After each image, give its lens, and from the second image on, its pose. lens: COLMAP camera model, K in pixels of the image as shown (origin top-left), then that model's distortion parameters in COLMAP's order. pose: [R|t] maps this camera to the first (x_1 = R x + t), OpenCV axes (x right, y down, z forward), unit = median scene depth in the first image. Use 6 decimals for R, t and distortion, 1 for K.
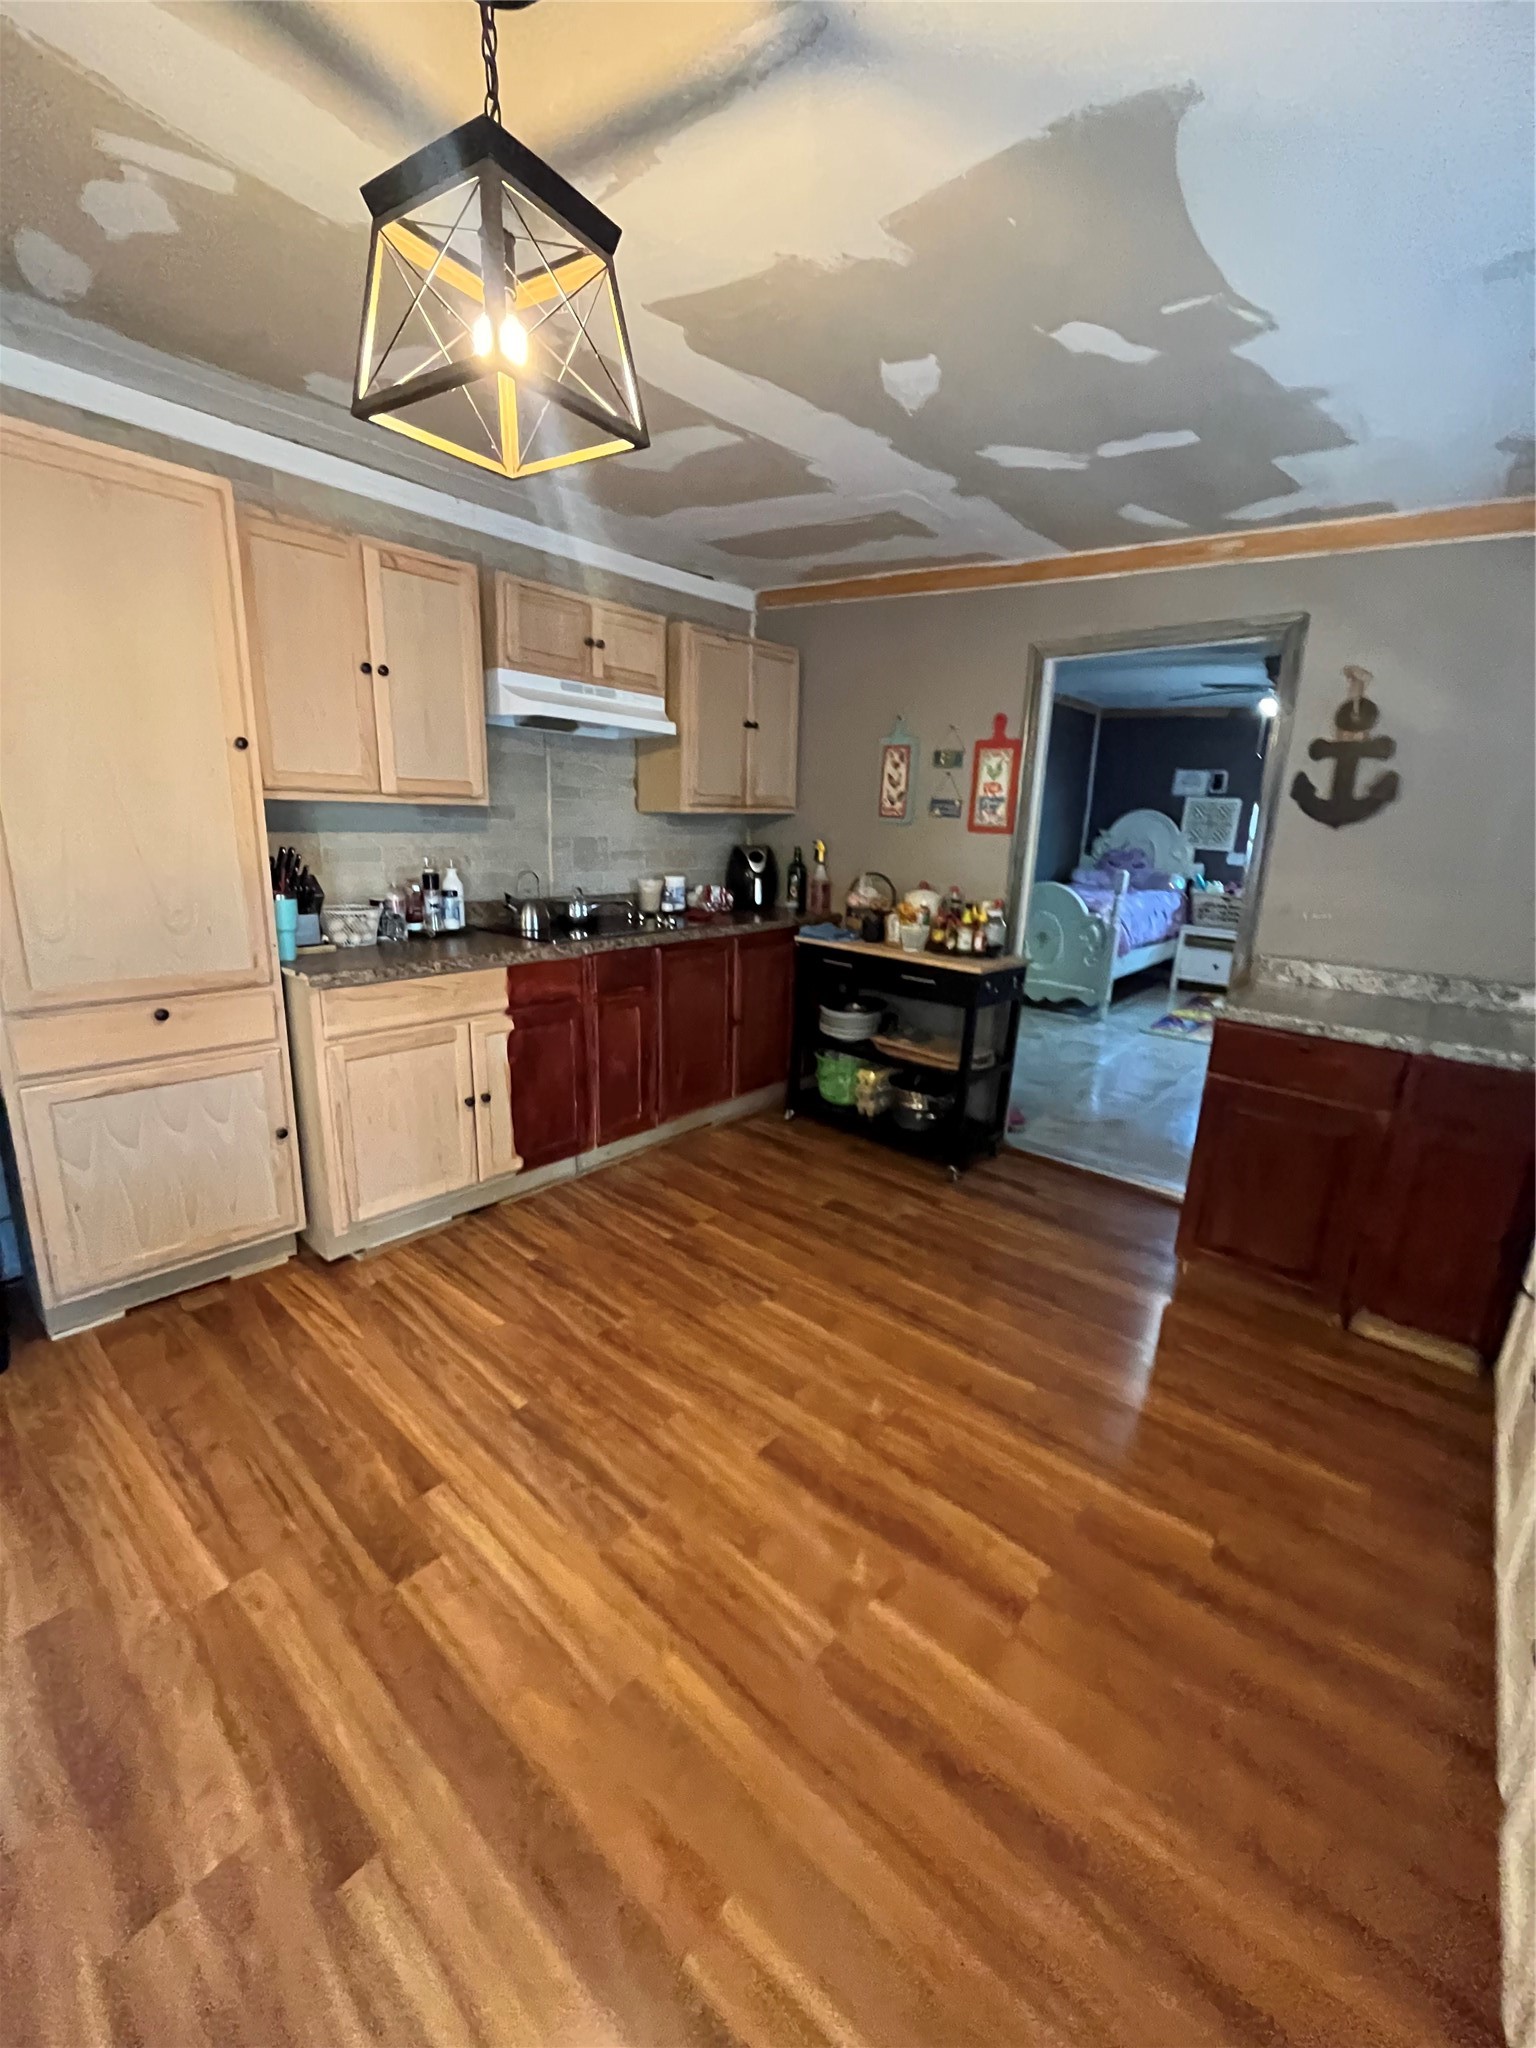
lens RADIAL K [[831.2, 0, 766.8], [0, 831.2, 1013.9], [0, 0, 1]] dist [-0.001527, -0.000364]
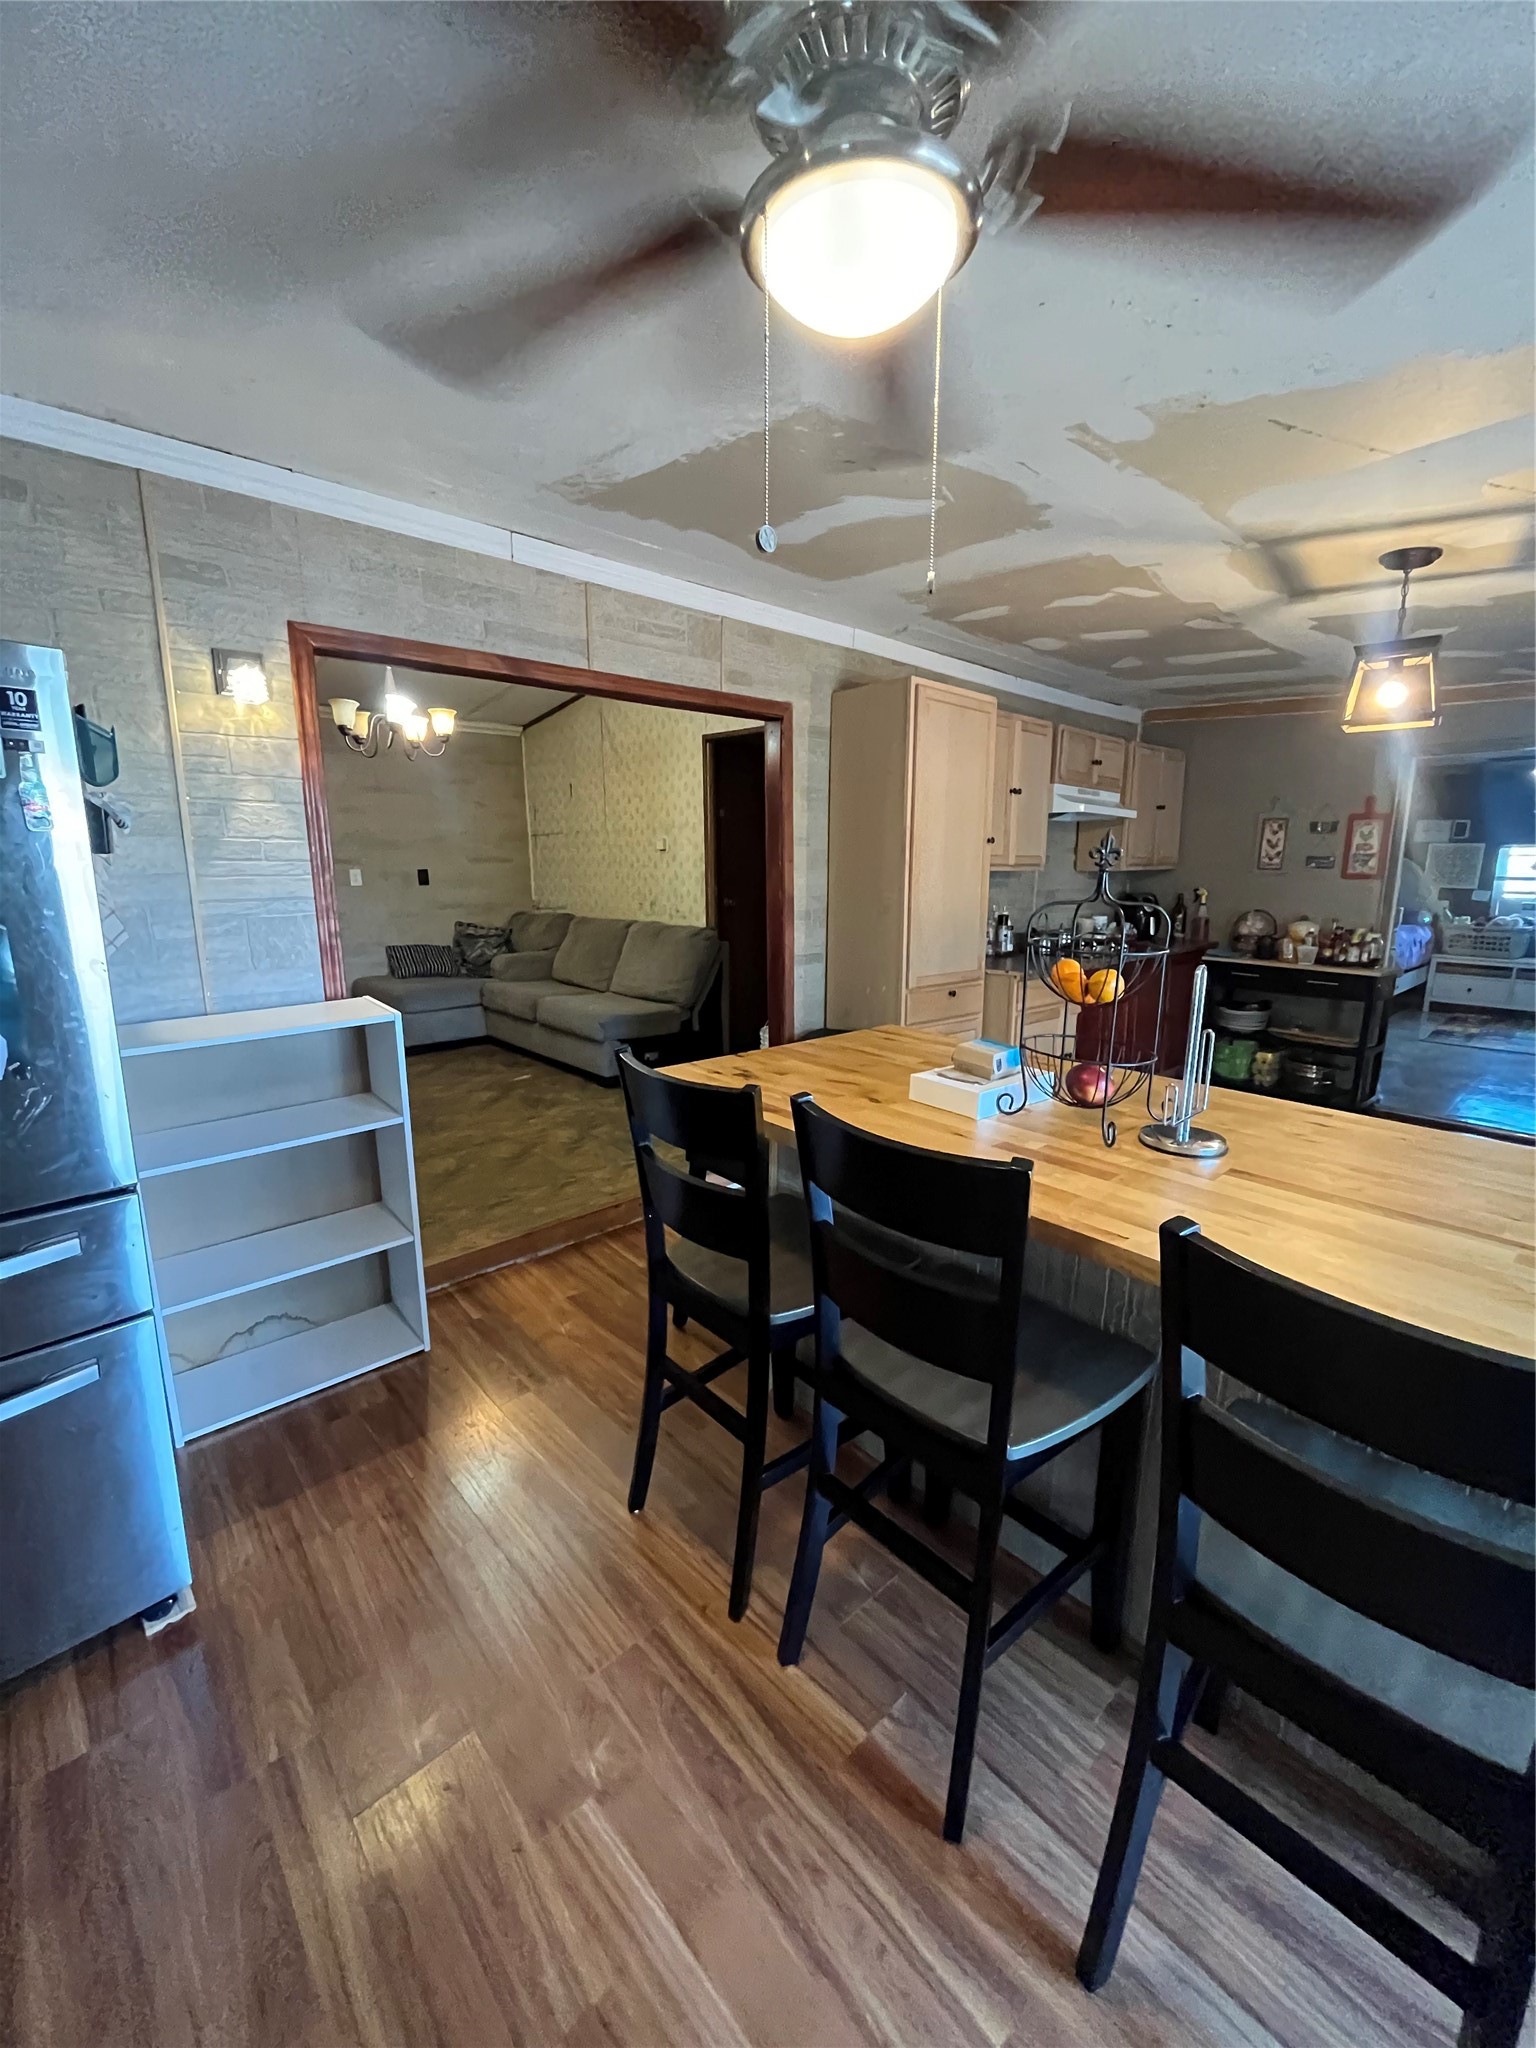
lens RADIAL K [[831.2, 0, 763.3], [0, 831.2, 1015.0], [0, 0, 1]] dist [-0.001527, -0.000364]
pose [[0.992170, -0.006230, -0.124739, -0.553430], [-0.001244, 0.998213, -0.059746, 0.093454], [0.124888, 0.059433, 0.990389, -0.487348]]
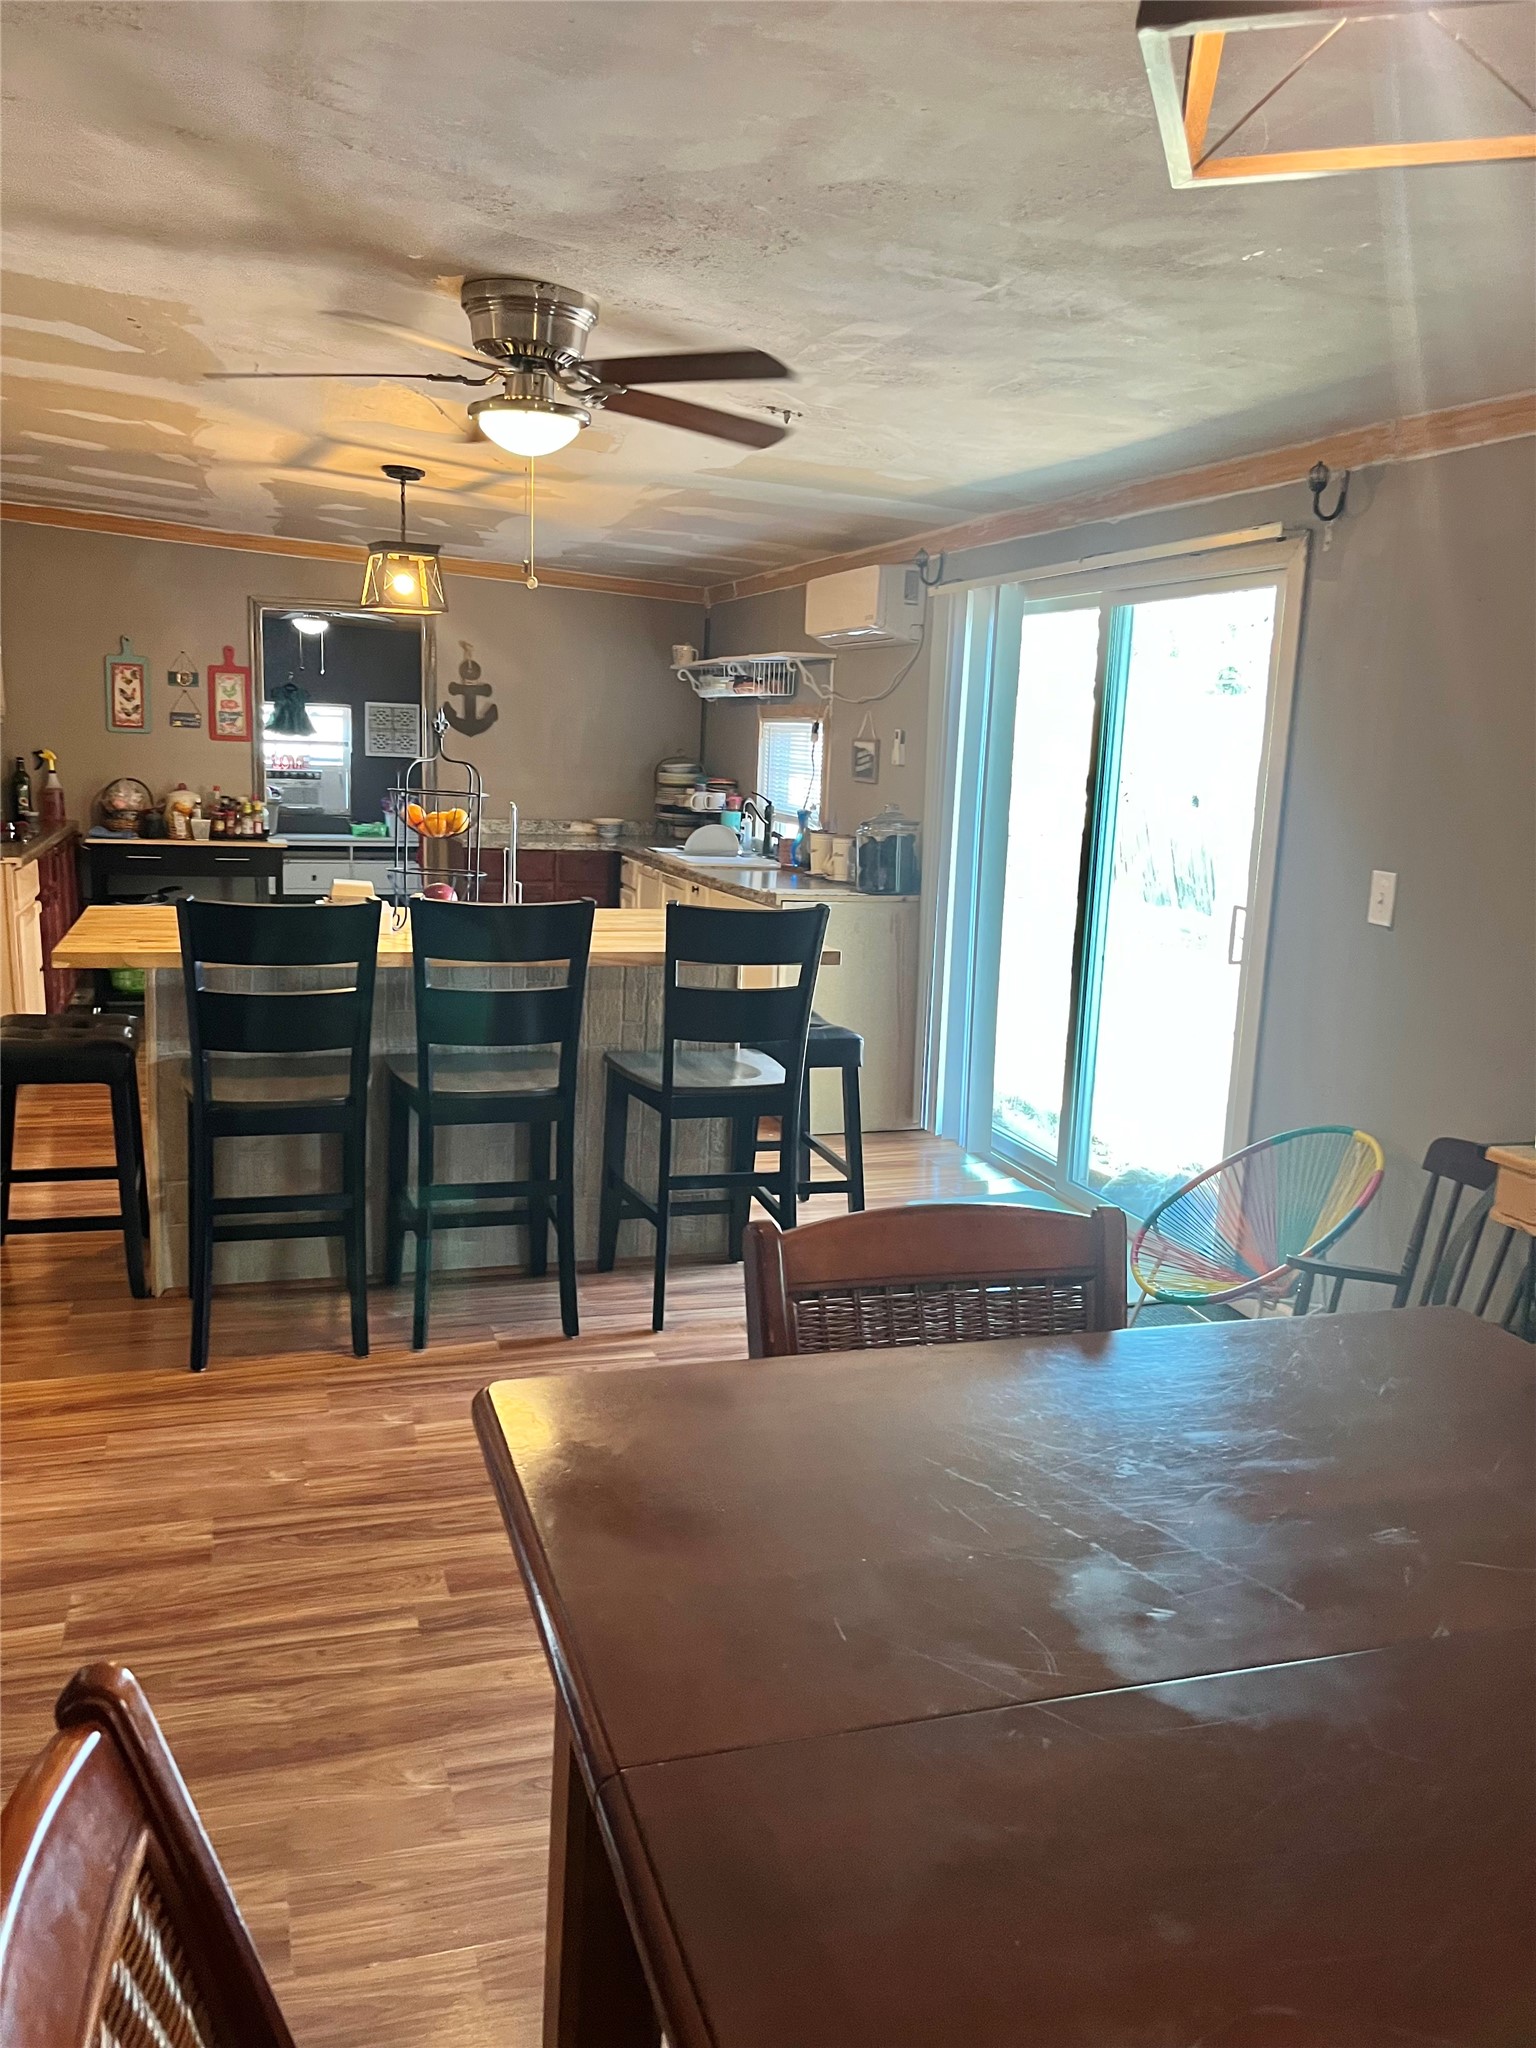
lens RADIAL K [[1555.6, 0, 765.5], [0, 1555.6, 1025.1], [0, 0, 1]] dist [0.001261, 0.001011]
pose [[0.503487, -0.167841, 0.847543, -1.348063], [0.186213, 0.978976, 0.083249, 0.147611], [-0.843697, 0.115909, 0.524156, -0.815163]]
